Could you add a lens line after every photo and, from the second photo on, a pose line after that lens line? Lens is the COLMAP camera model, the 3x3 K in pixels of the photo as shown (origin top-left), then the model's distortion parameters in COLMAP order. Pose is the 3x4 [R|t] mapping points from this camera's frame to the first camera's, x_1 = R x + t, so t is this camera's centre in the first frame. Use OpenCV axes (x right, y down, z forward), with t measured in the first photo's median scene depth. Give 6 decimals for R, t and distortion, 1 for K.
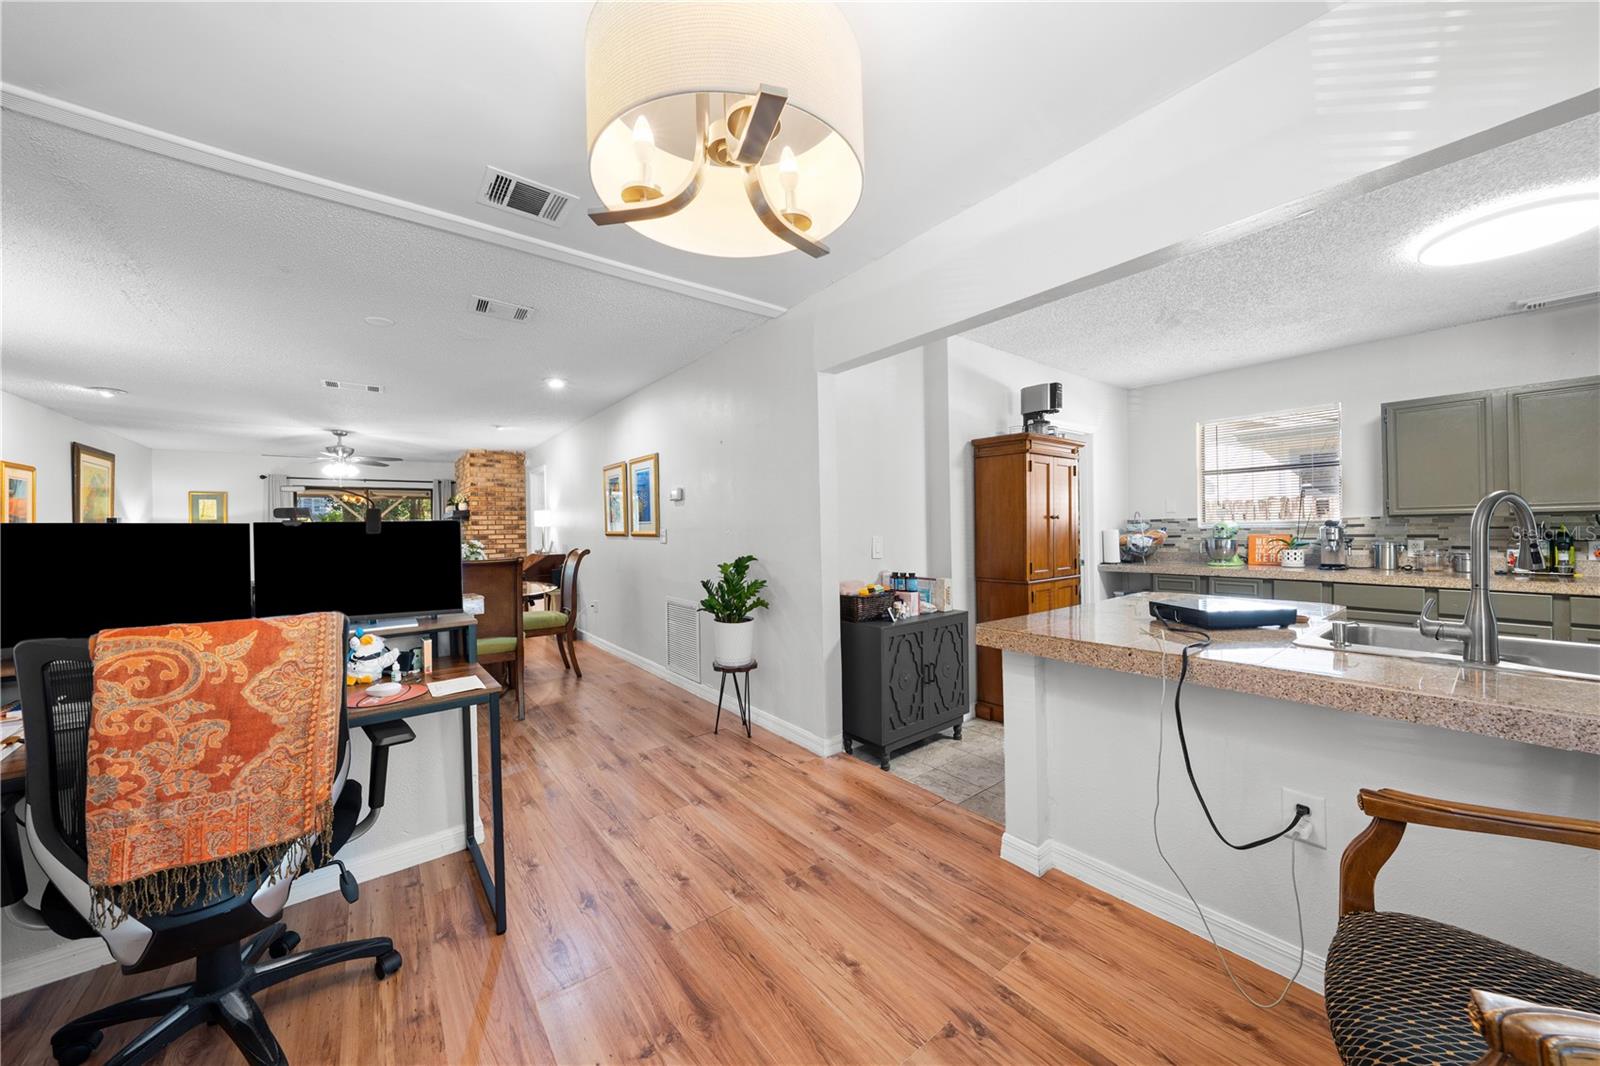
lens RADIAL K [[557.3, 0, 800.6], [0, 557.3, 528.0], [0, 0, 1]] dist [-0.000711, 0.000064]
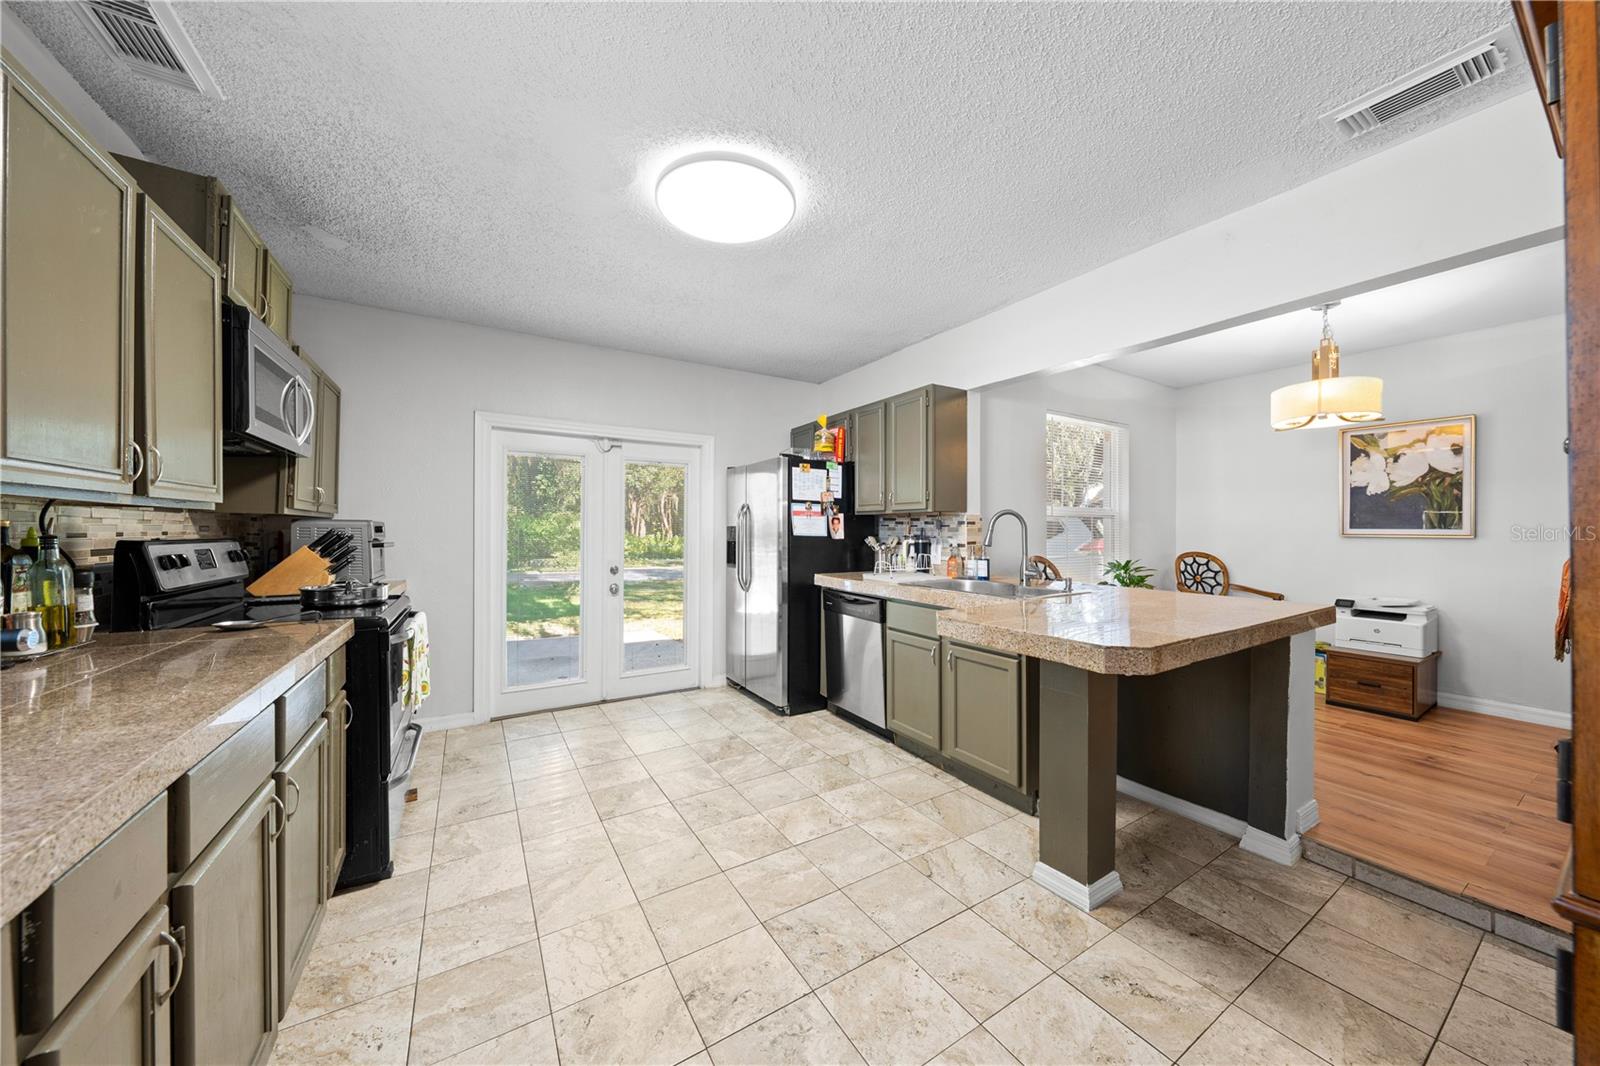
lens RADIAL K [[542.3, 0, 805.3], [0, 542.3, 531.1], [0, 0, 1]] dist [-0.000921, -0.000403]
pose [[-0.993849, 0.012188, 0.110069, 0.651690], [0.012111, 0.999926, -0.001365, 0.003441], [-0.110077, -0.000024, -0.993923, 1.139750]]
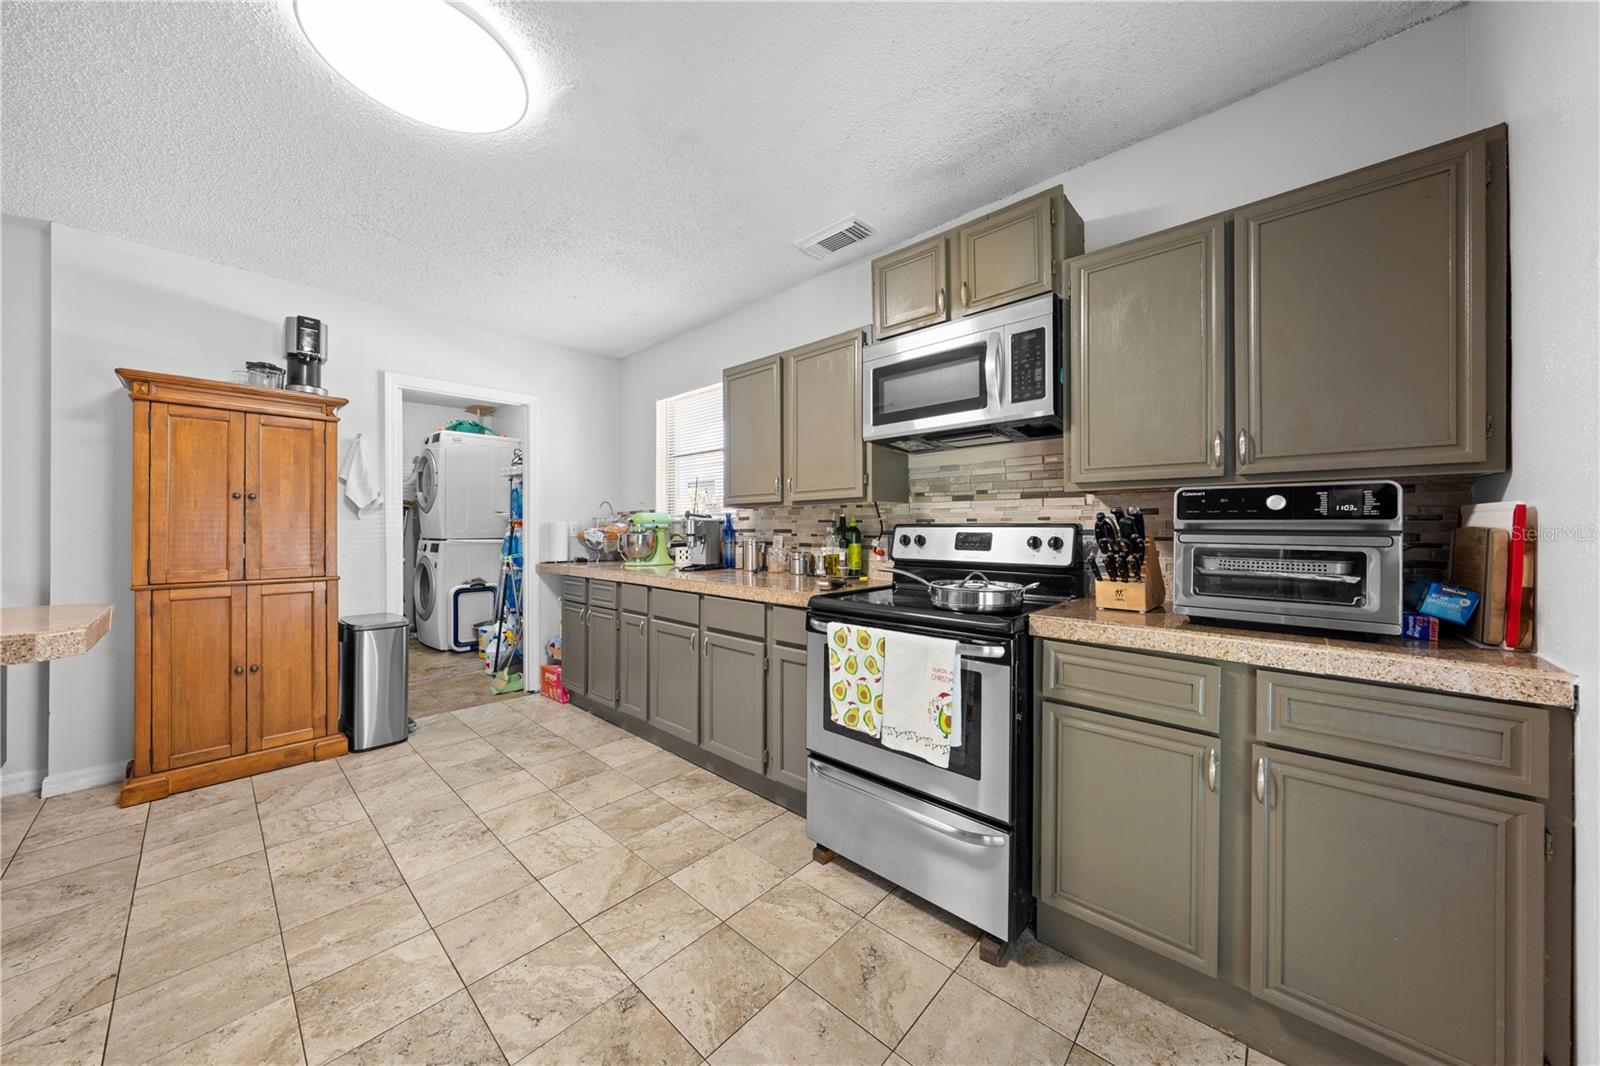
lens RADIAL K [[543.1, 0, 803.2], [0, 543.1, 528.3], [0, 0, 1]] dist [-0.001256, -0.000016]
pose [[0.985080, 0.015167, 0.171425, 0.992590], [-0.014880, 0.999885, -0.002959, 0.012206], [-0.171450, 0.000364, 0.985193, 0.183798]]
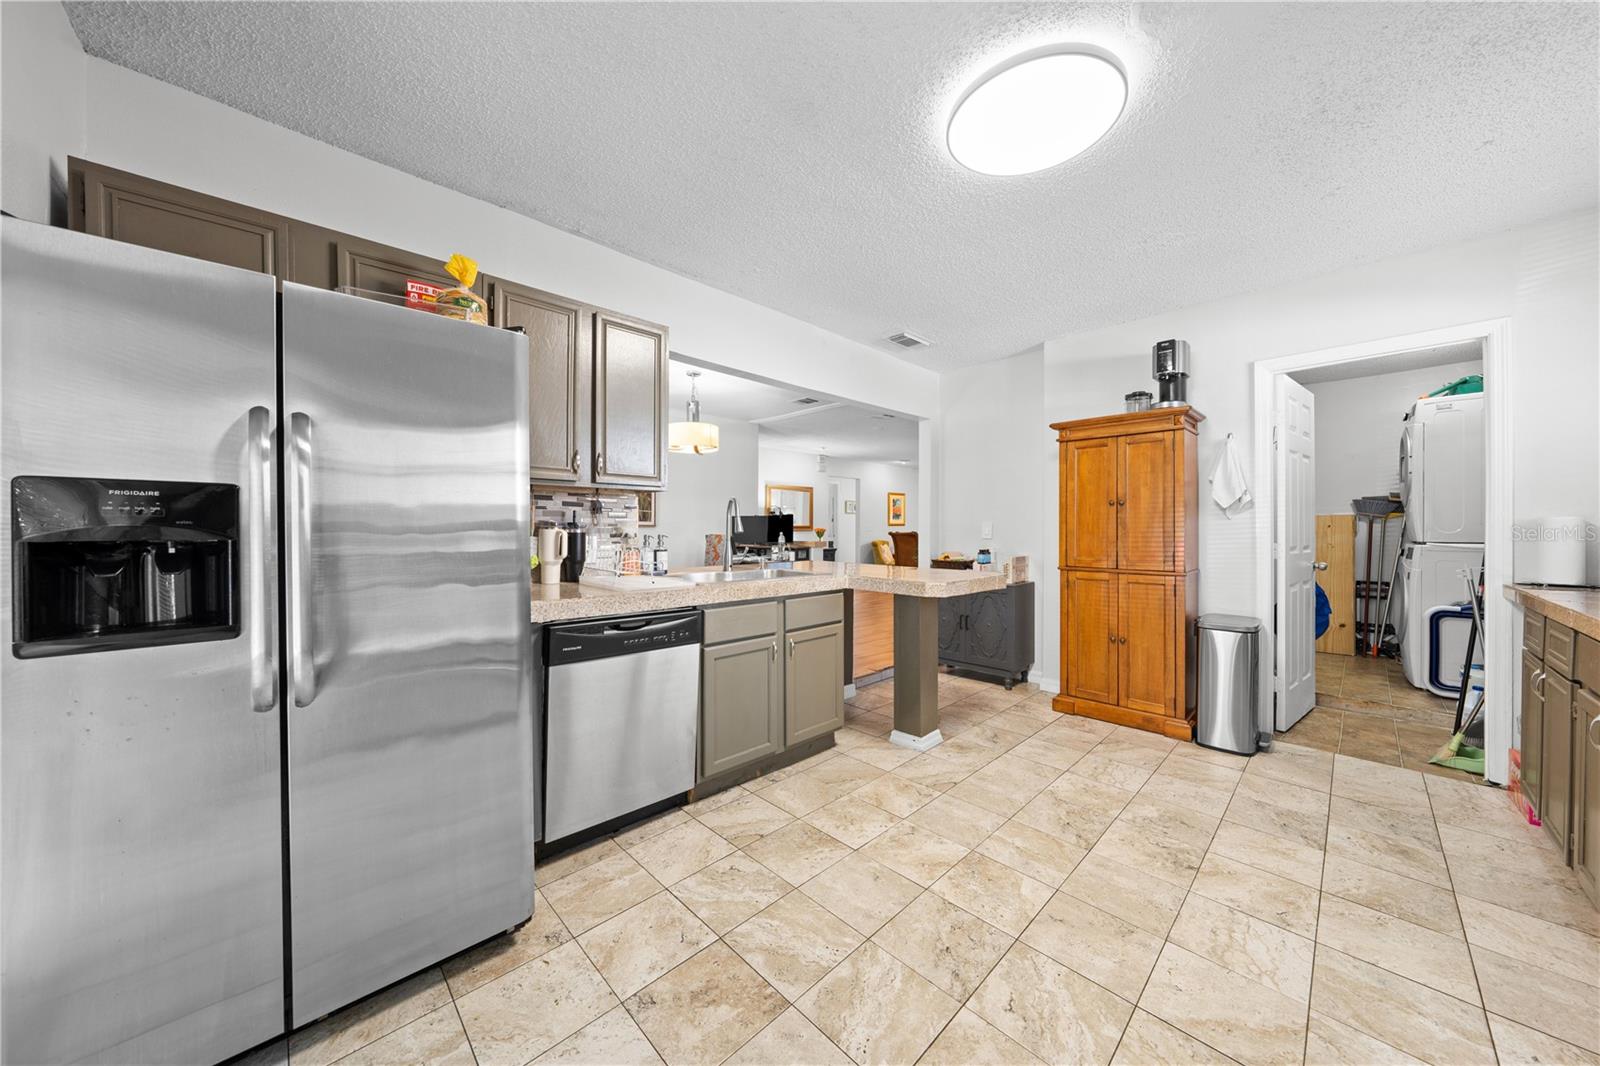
lens RADIAL K [[543.1, 0, 803.2], [0, 543.1, 528.3], [0, 0, 1]] dist [-0.001256, -0.000016]
pose [[0.109346, 0.014562, -0.993897, 1.217110], [-0.001874, 0.999894, 0.014444, 0.009783], [0.994002, 0.000283, 0.109361, 0.377647]]
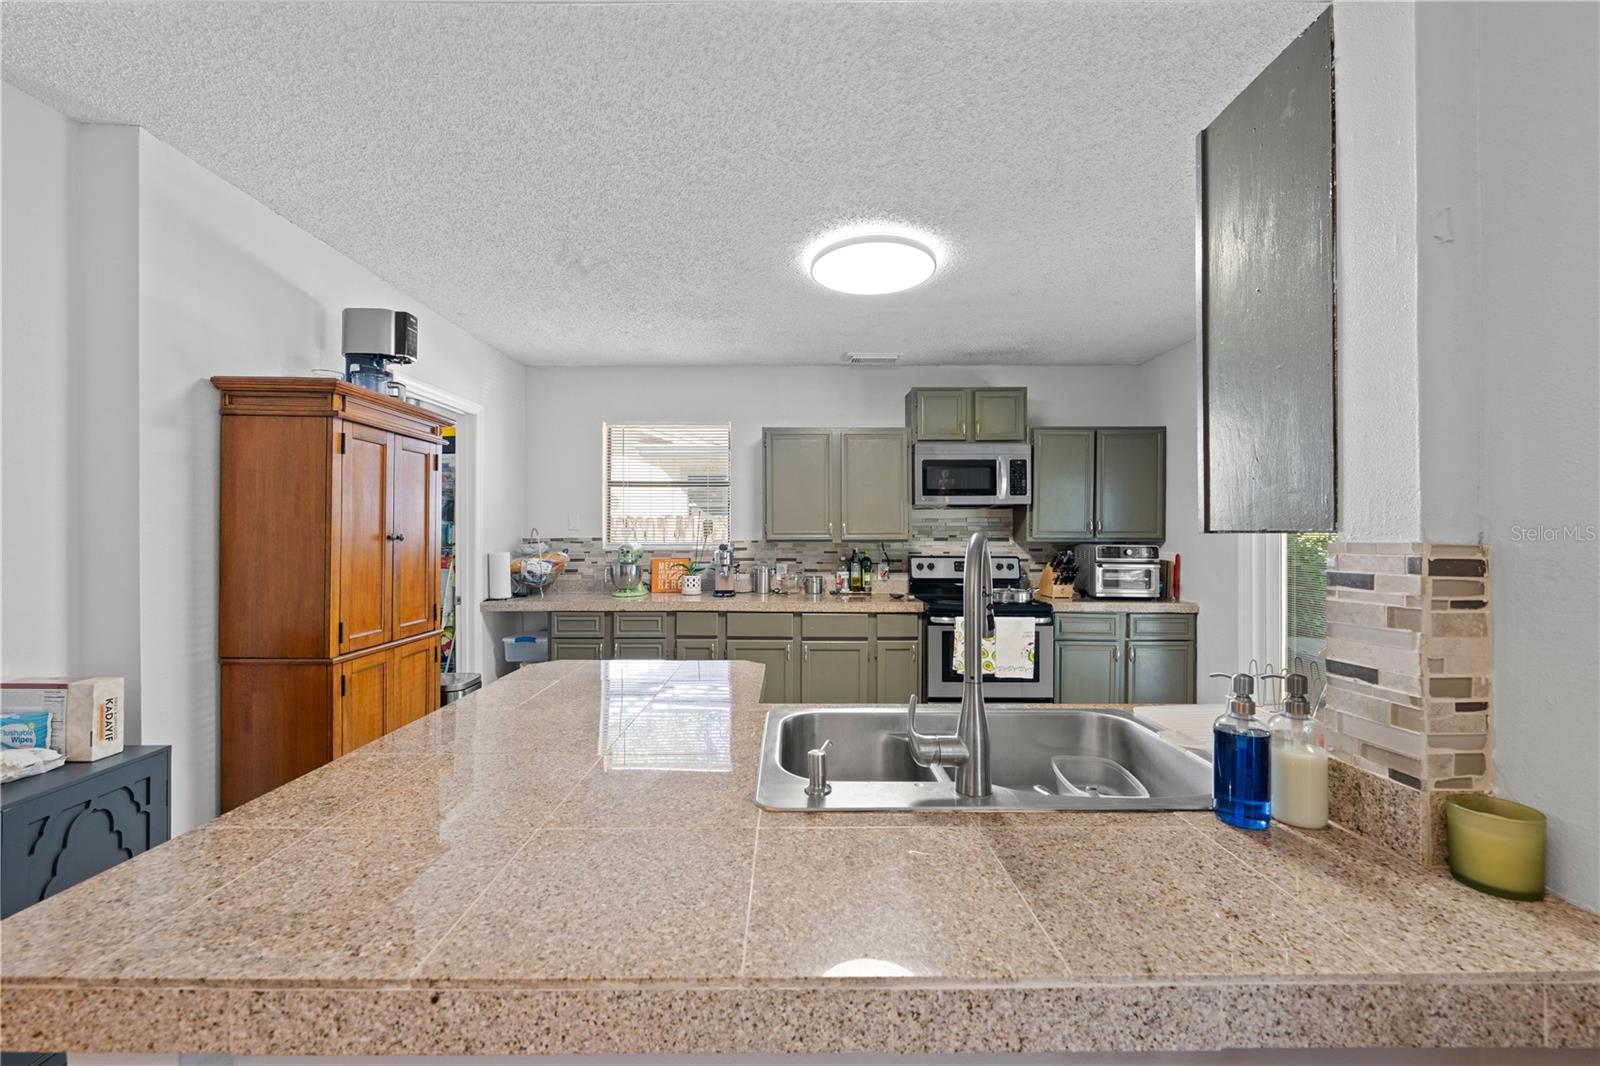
lens RADIAL K [[645.5, 0, 800.0], [0, 645.5, 533.0], [0, 0, 1]] dist [-0.000584, -0.000117]
pose [[0.606491, 0.018121, 0.794884, 0.168266], [-0.011065, 0.999836, -0.014351, -0.018331], [-0.795014, -0.000092, 0.606592, 0.242775]]
